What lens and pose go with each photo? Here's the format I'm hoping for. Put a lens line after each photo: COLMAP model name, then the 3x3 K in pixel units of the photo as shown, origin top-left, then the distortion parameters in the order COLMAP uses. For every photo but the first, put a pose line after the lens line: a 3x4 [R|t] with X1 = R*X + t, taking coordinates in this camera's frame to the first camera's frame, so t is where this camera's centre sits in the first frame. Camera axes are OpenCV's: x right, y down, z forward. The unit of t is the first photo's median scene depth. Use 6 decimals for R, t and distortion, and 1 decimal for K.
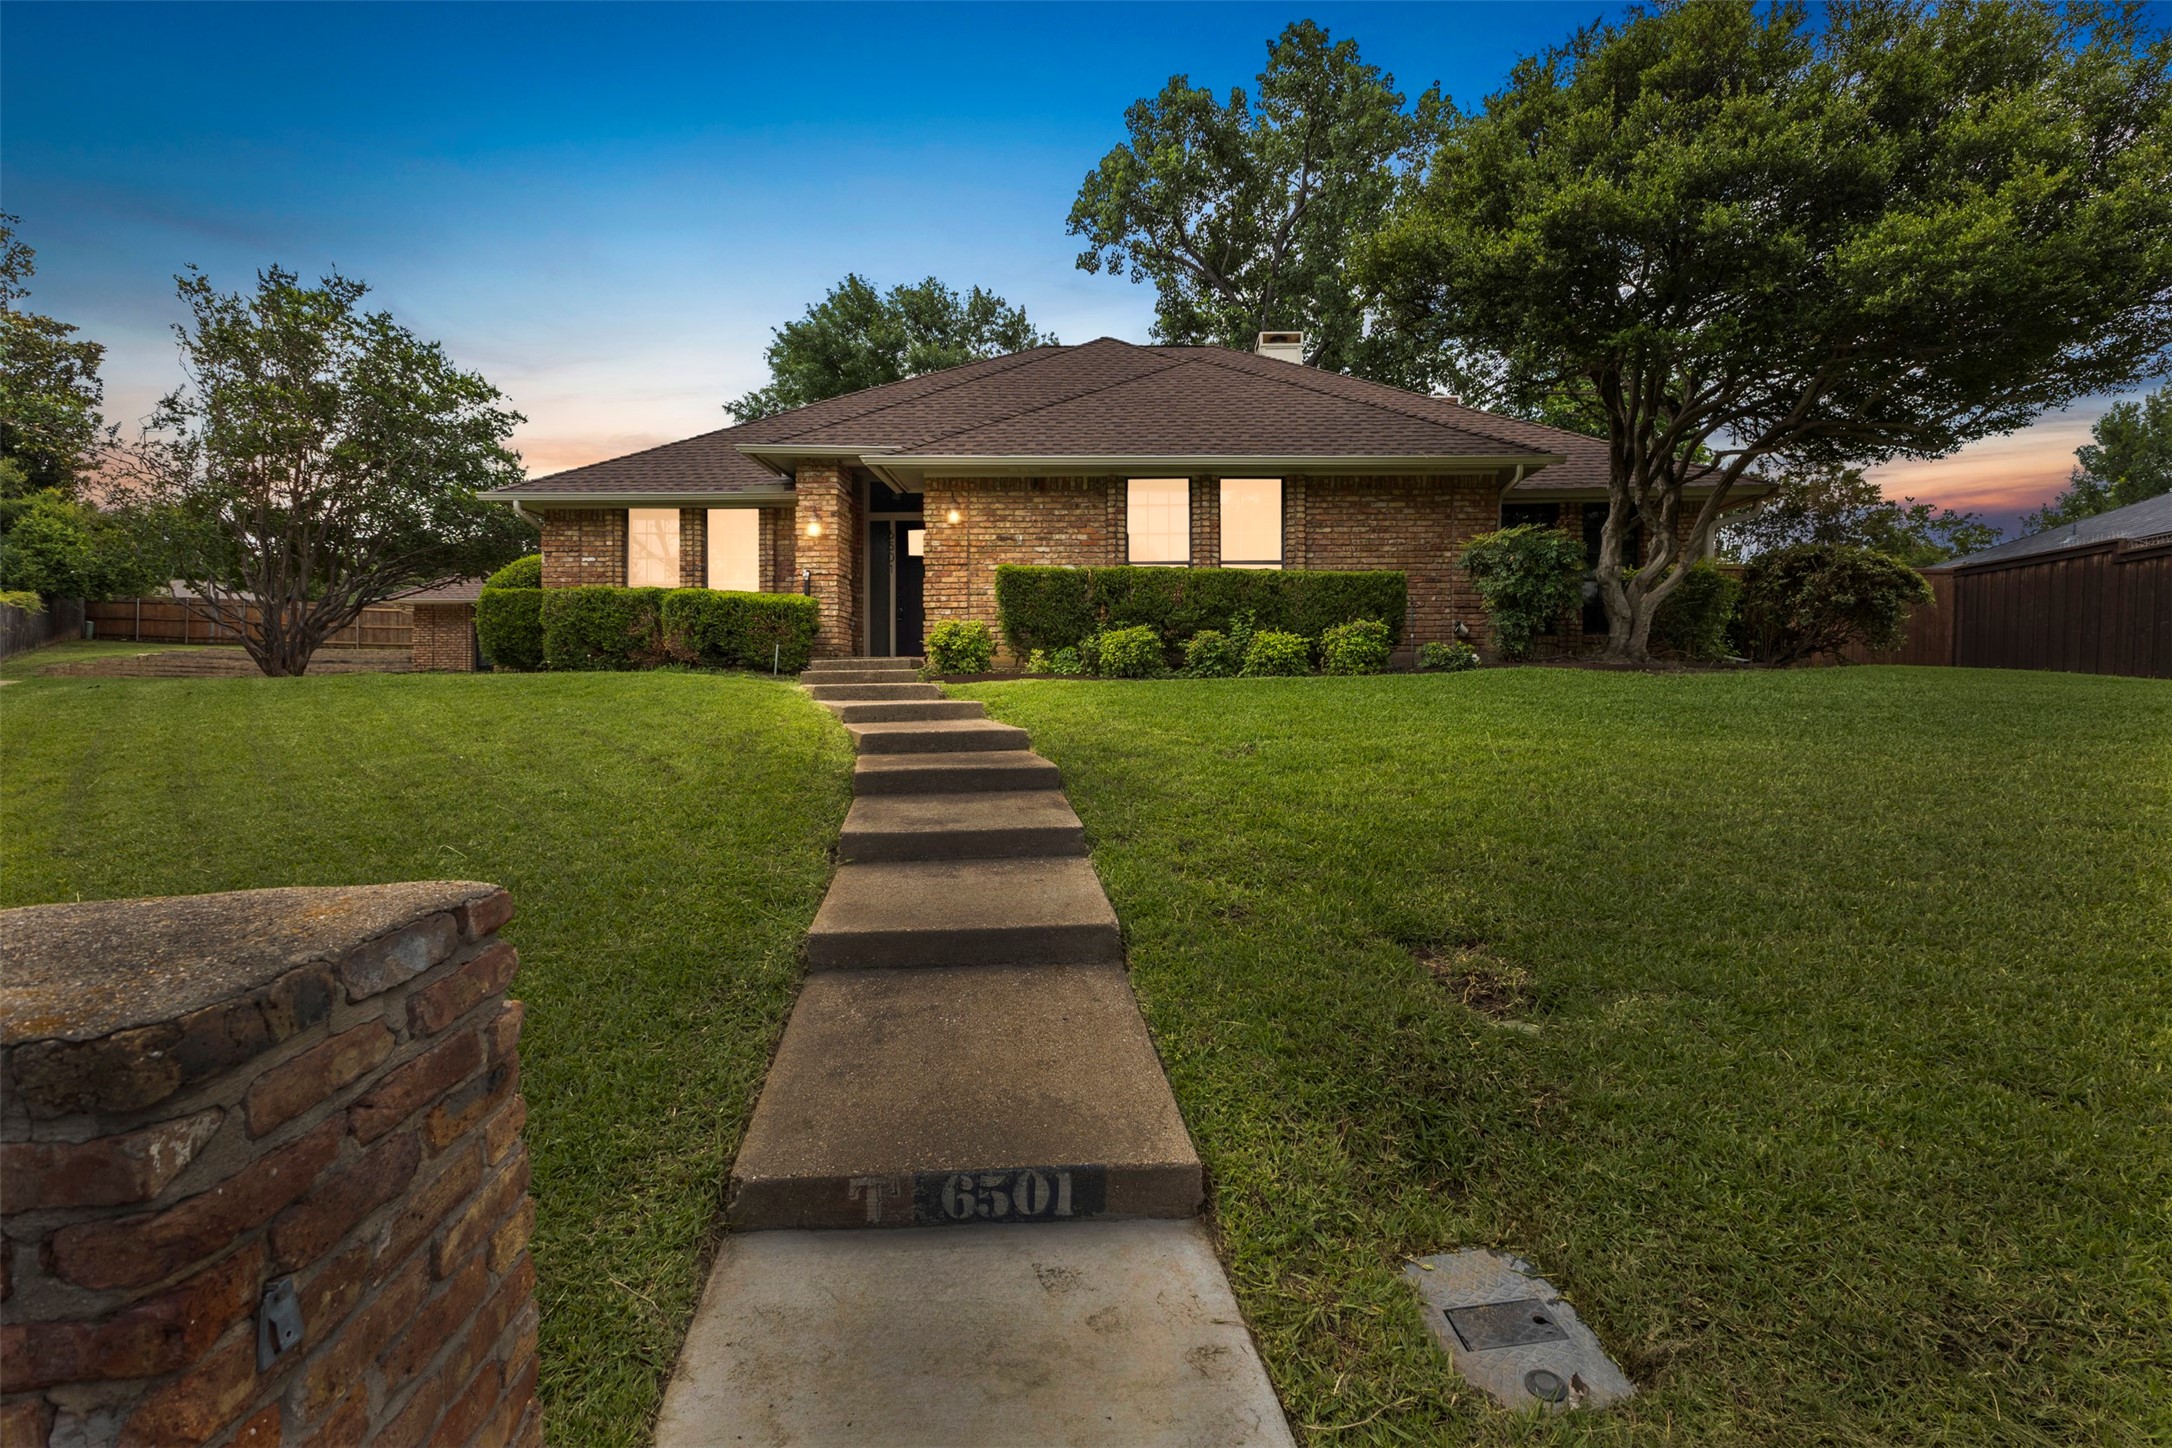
lens RADIAL K [[972.7, 0, 1099.0], [0, 972.7, 721.0], [0, 0, 1]] dist [0.001919, -0.000271]
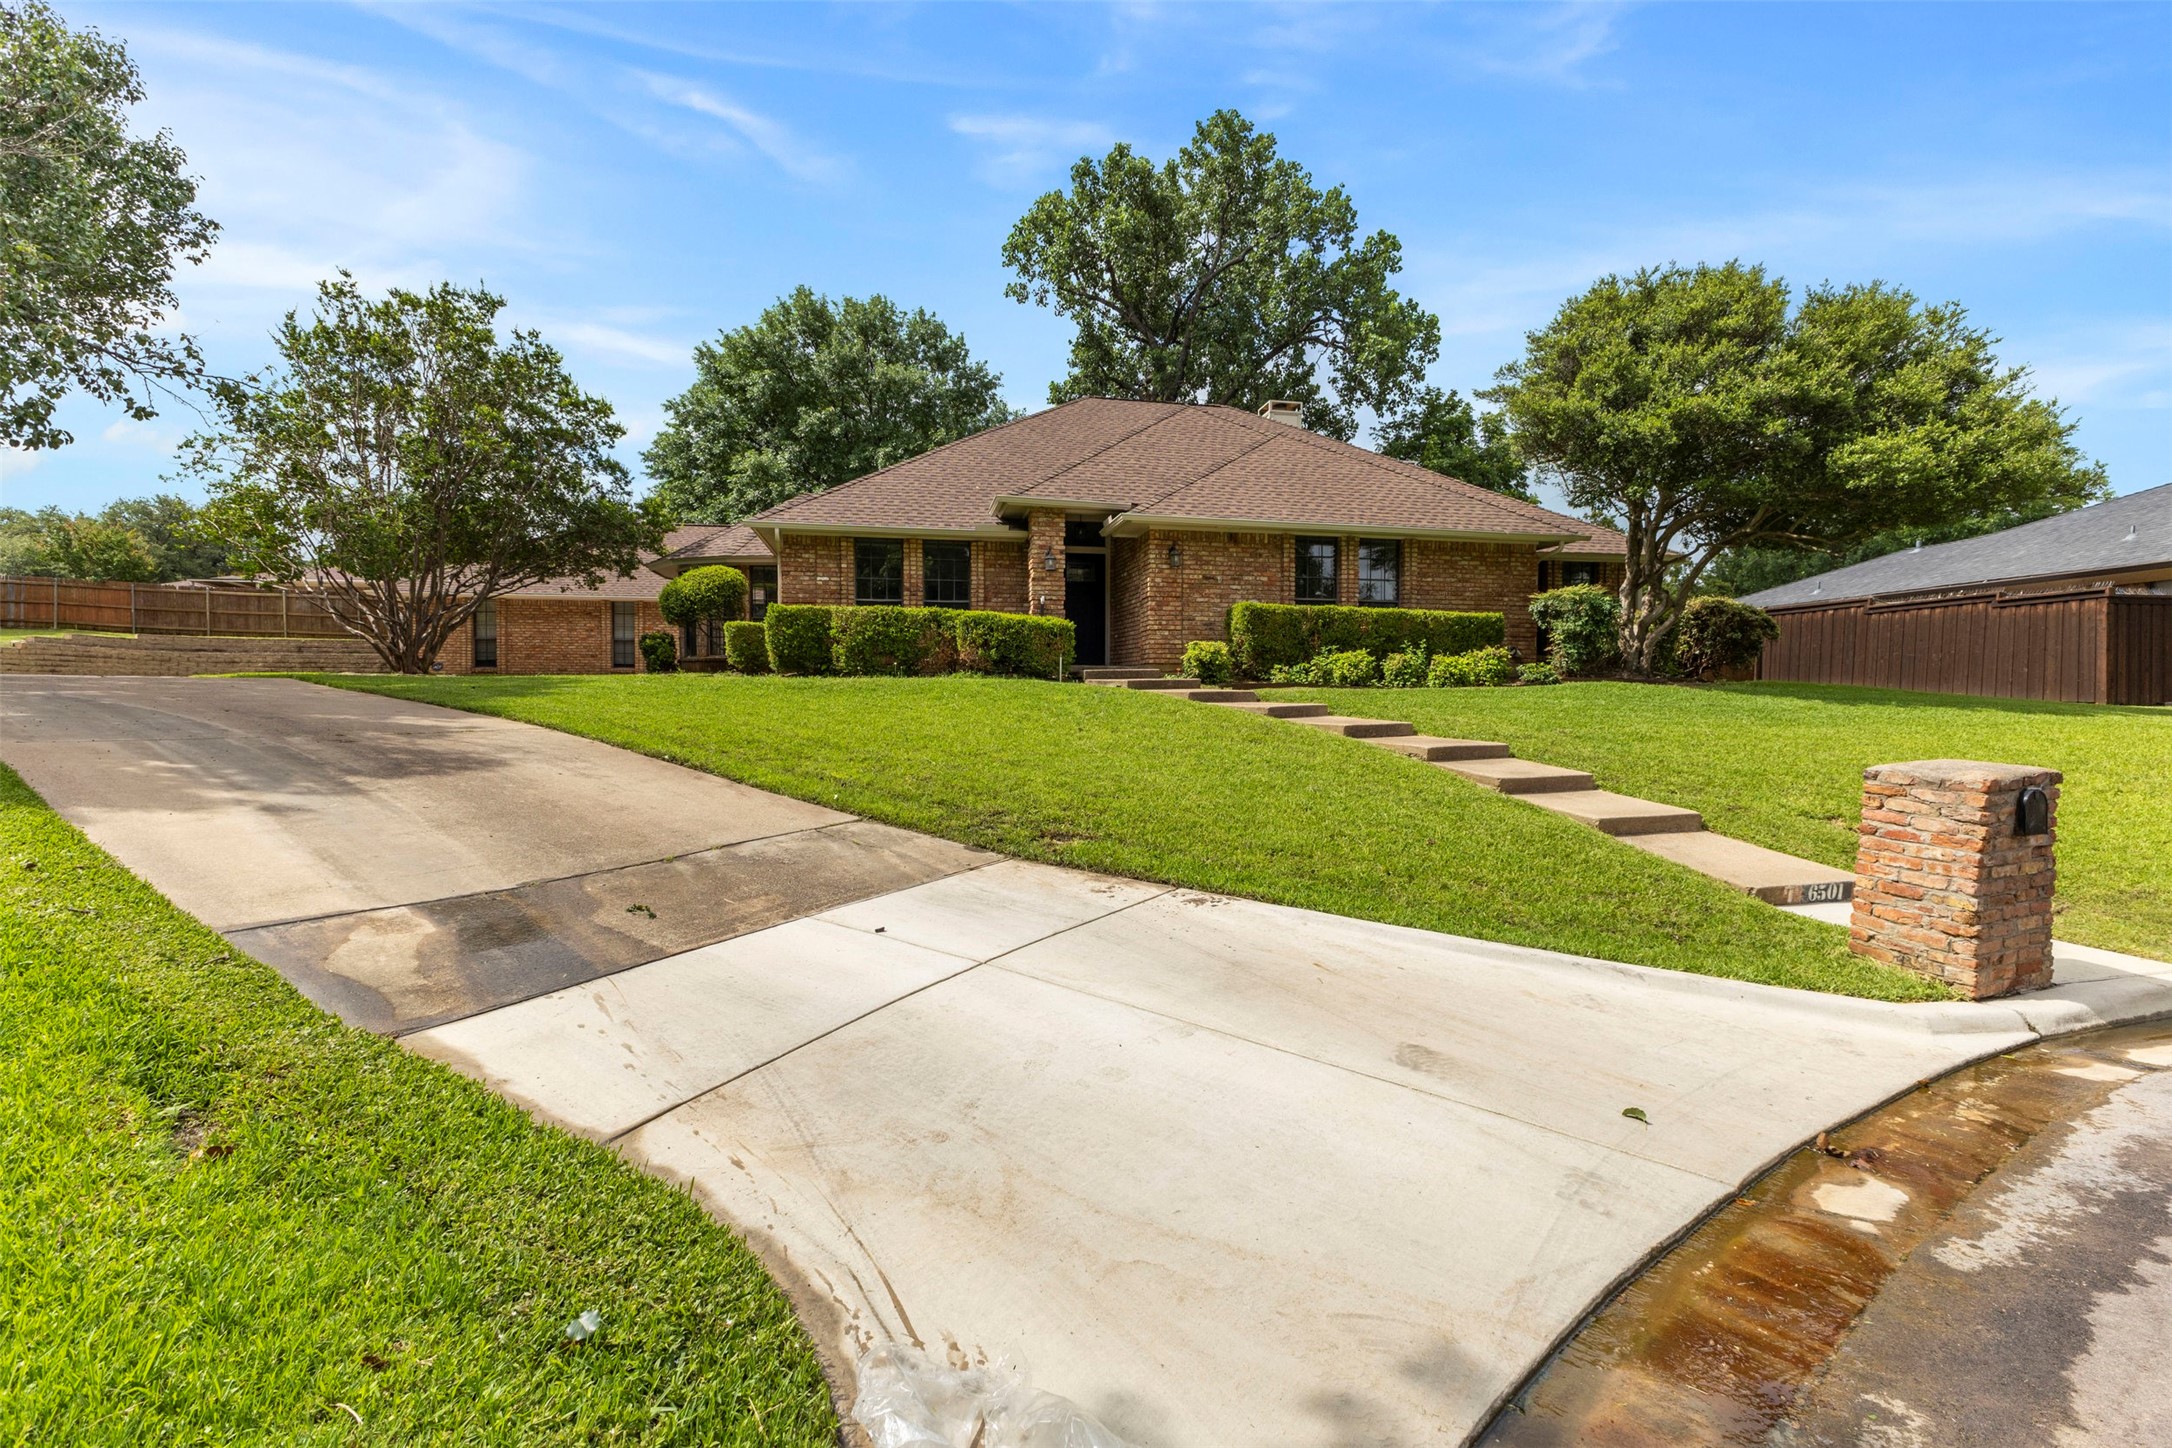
lens RADIAL K [[972.7, 0, 1075.3], [0, 972.7, 727.4], [0, 0, 1]] dist [0.001919, -0.000271]
pose [[0.976787, -0.000838, 0.214211, -0.535030], [-0.001949, 0.999916, 0.012797, -0.002488], [-0.214204, -0.012917, 0.976704, -0.239796]]
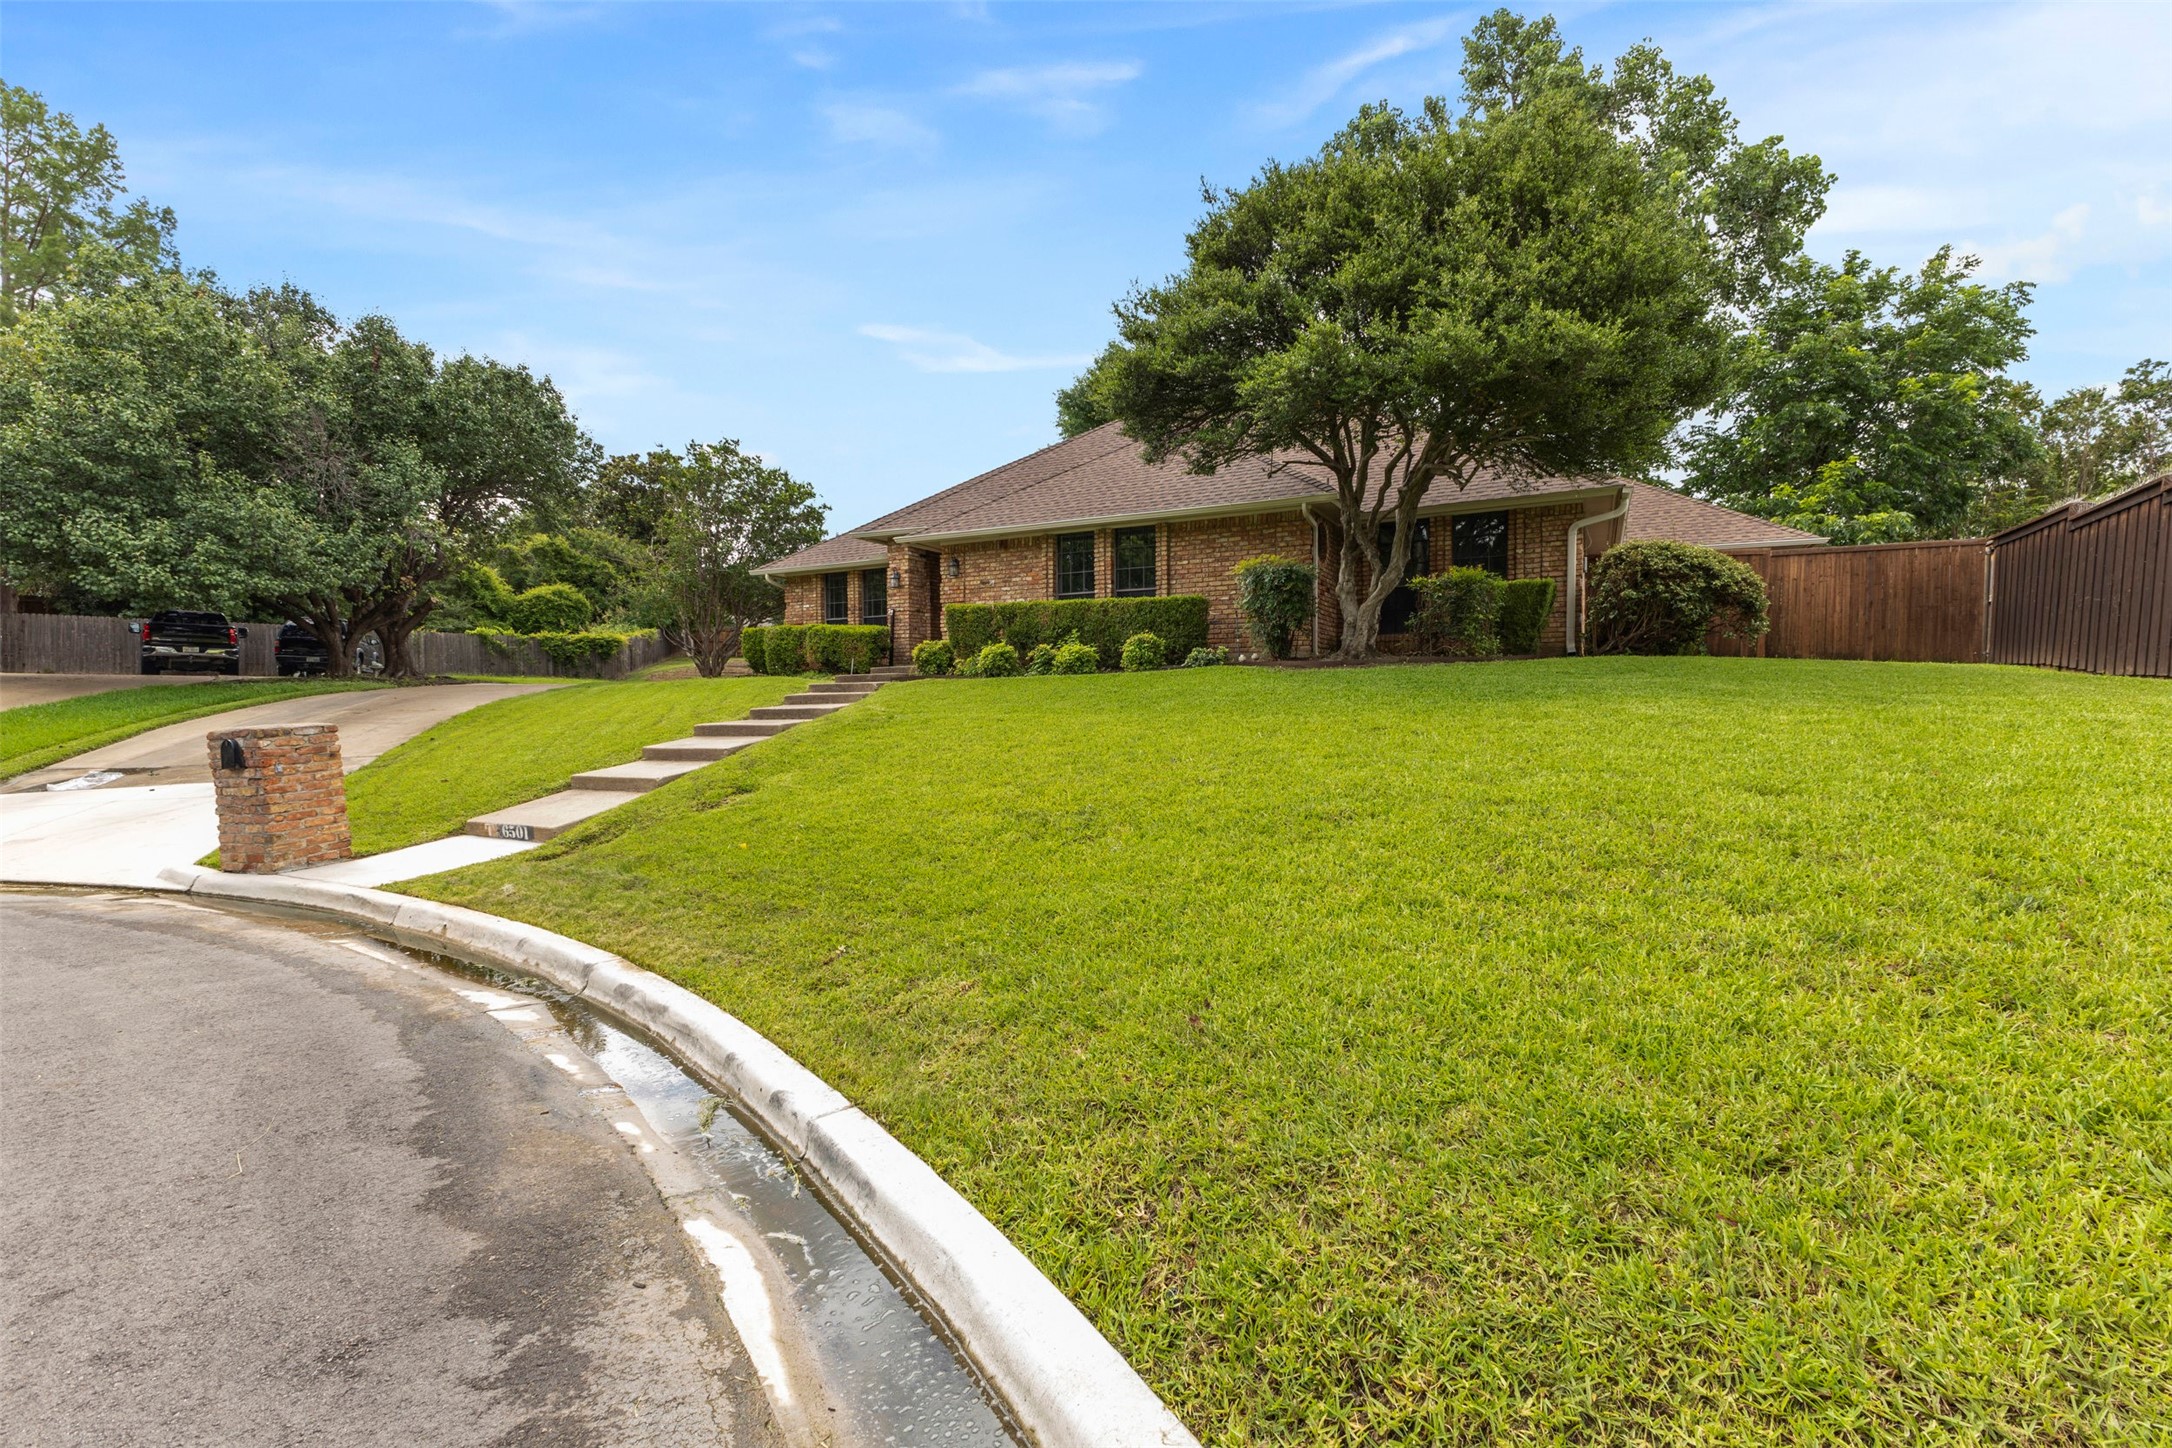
lens RADIAL K [[972.7, 0, 1089.5], [0, 972.7, 716.6], [0, 0, 1]] dist [0.001919, -0.000271]
pose [[0.882828, 0.006015, -0.469657, 0.717915], [-0.003483, 0.999974, 0.006258, 0.006306], [0.469683, -0.003889, 0.882827, -0.227969]]
